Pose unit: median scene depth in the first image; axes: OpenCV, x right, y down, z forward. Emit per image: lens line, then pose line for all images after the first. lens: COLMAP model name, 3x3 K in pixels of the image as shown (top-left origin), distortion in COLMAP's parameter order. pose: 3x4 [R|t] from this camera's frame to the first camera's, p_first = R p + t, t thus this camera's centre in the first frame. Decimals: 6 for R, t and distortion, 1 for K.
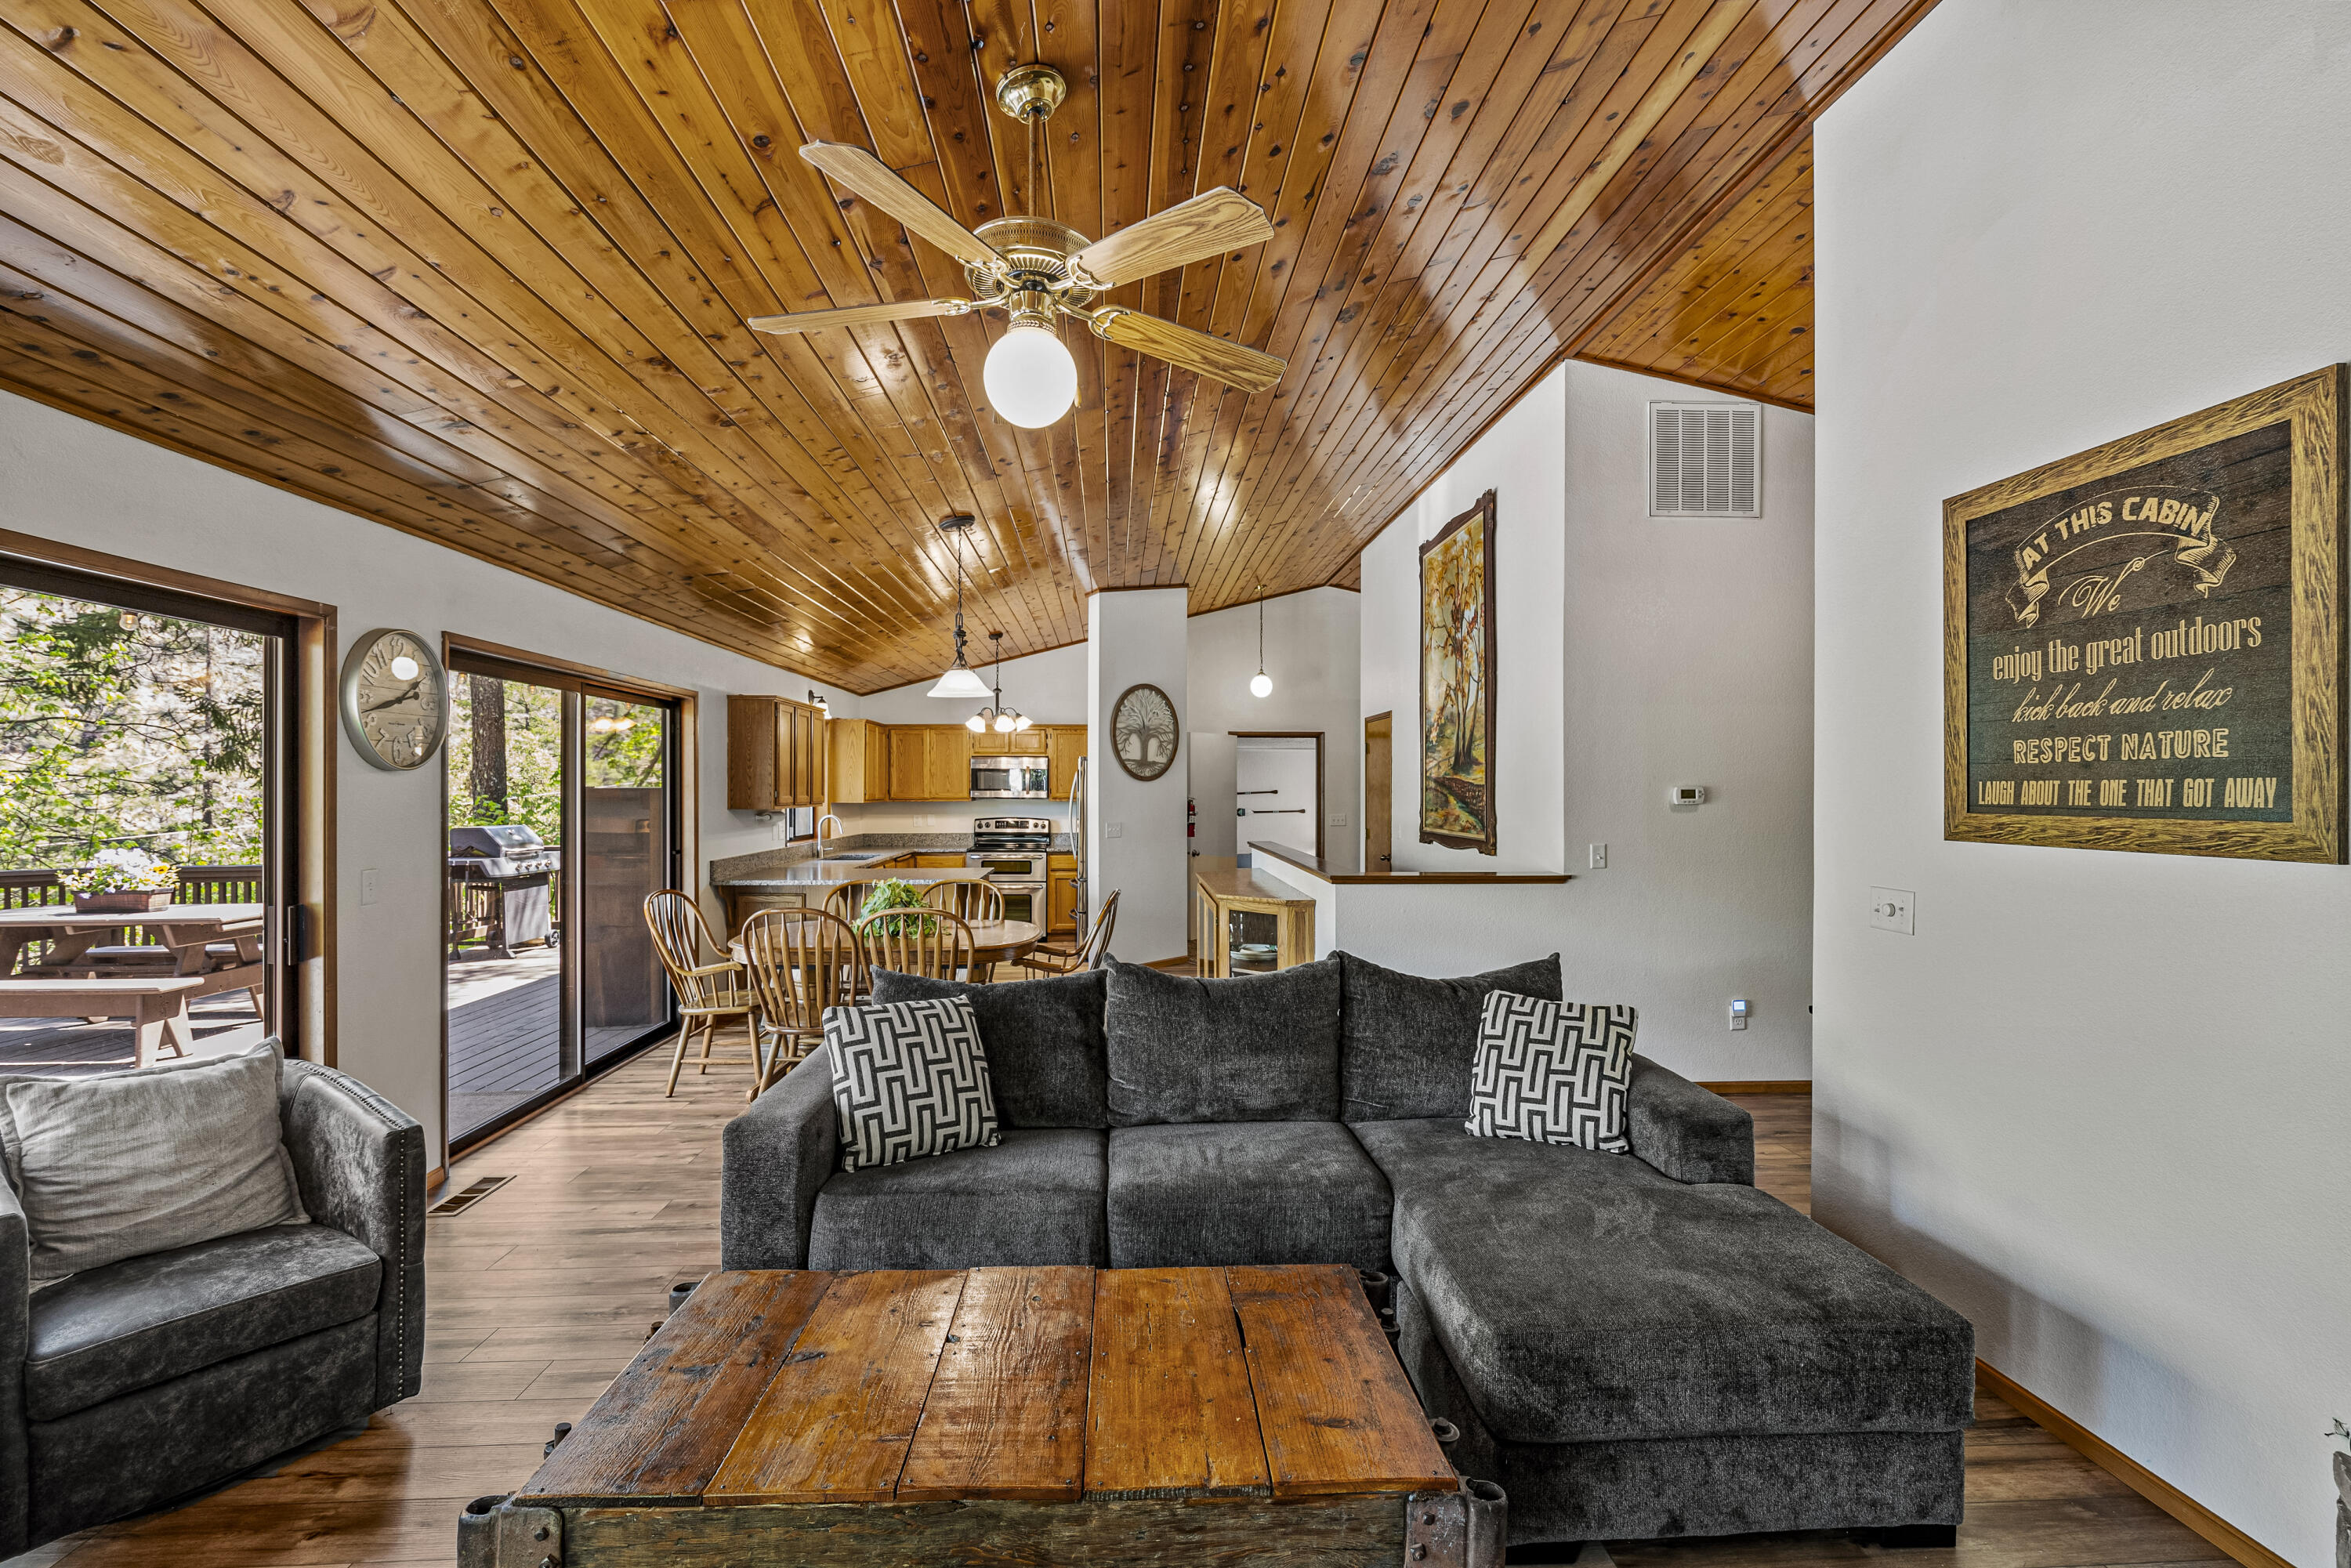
lens RADIAL K [[1061.0, 0, 1172.4], [0, 1061.0, 784.2], [0, 0, 1]] dist [-0.001677, -0.000101]
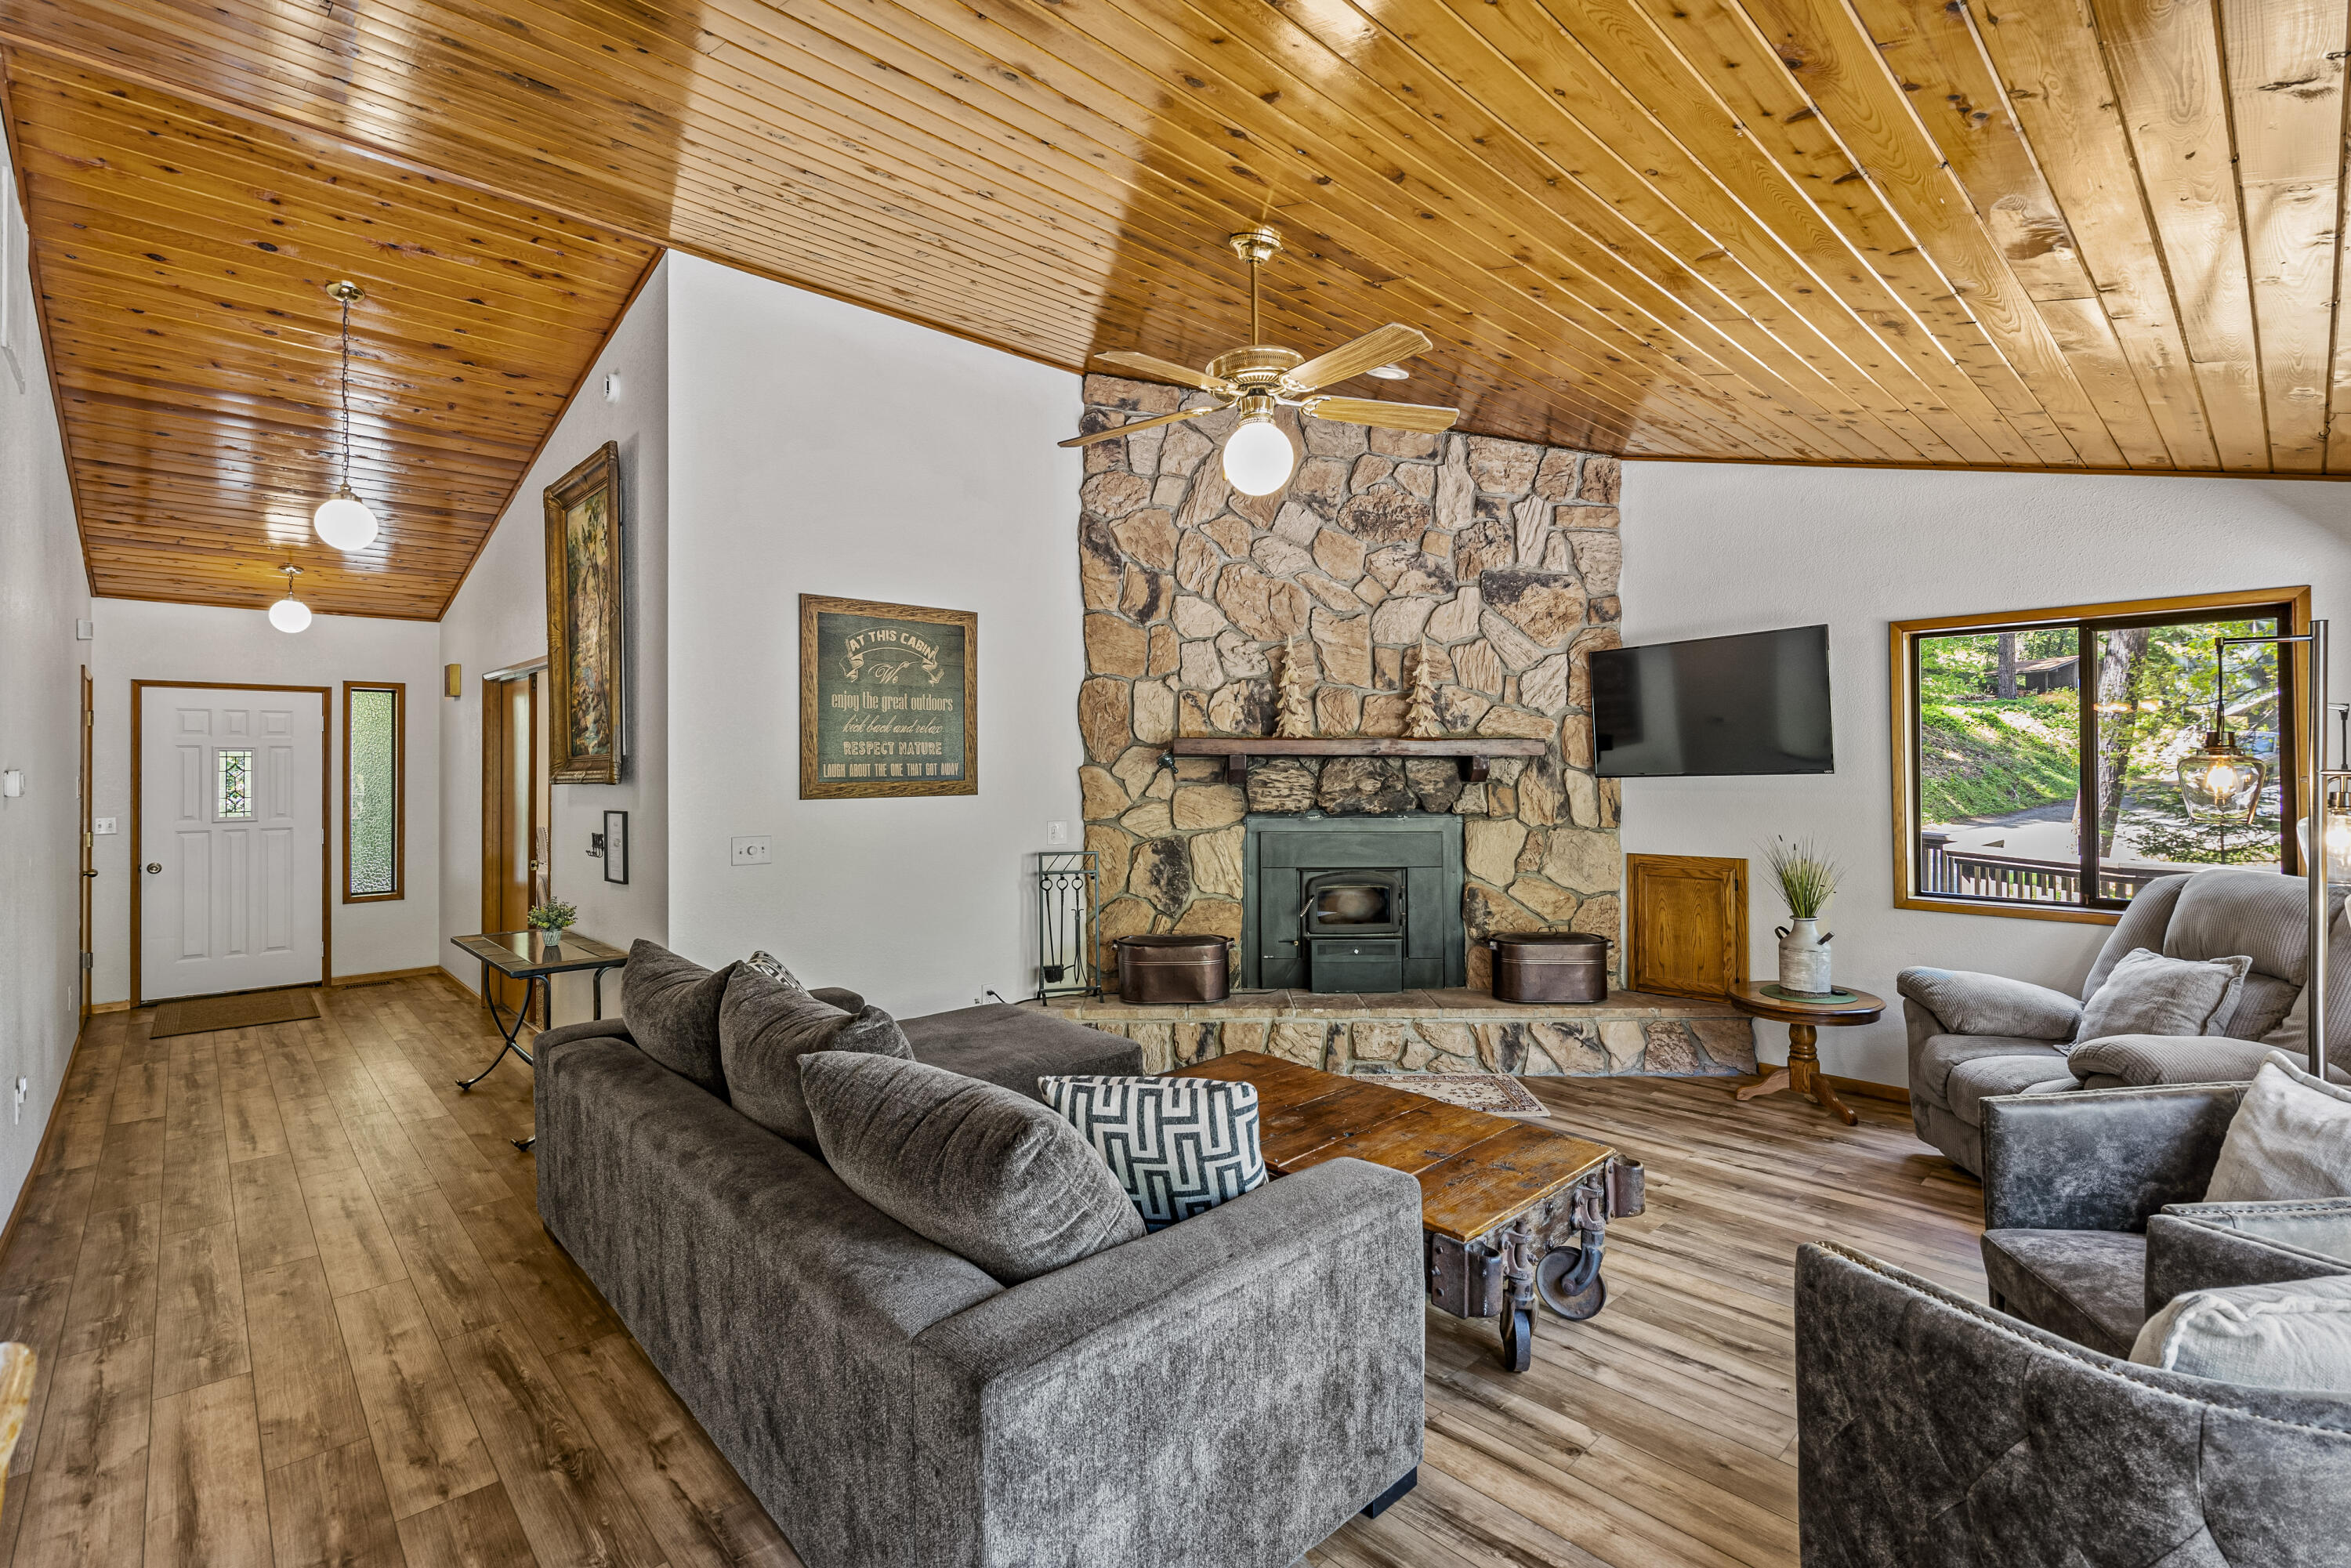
lens RADIAL K [[1061.0, 0, 1177.1], [0, 1061.0, 771.5], [0, 0, 1]] dist [-0.001677, -0.000101]
pose [[-0.638120, 0.005434, 0.769918, -1.086048], [0.006240, 0.999979, -0.001886, 0.019130], [-0.769912, 0.003600, -0.638140, 1.897499]]
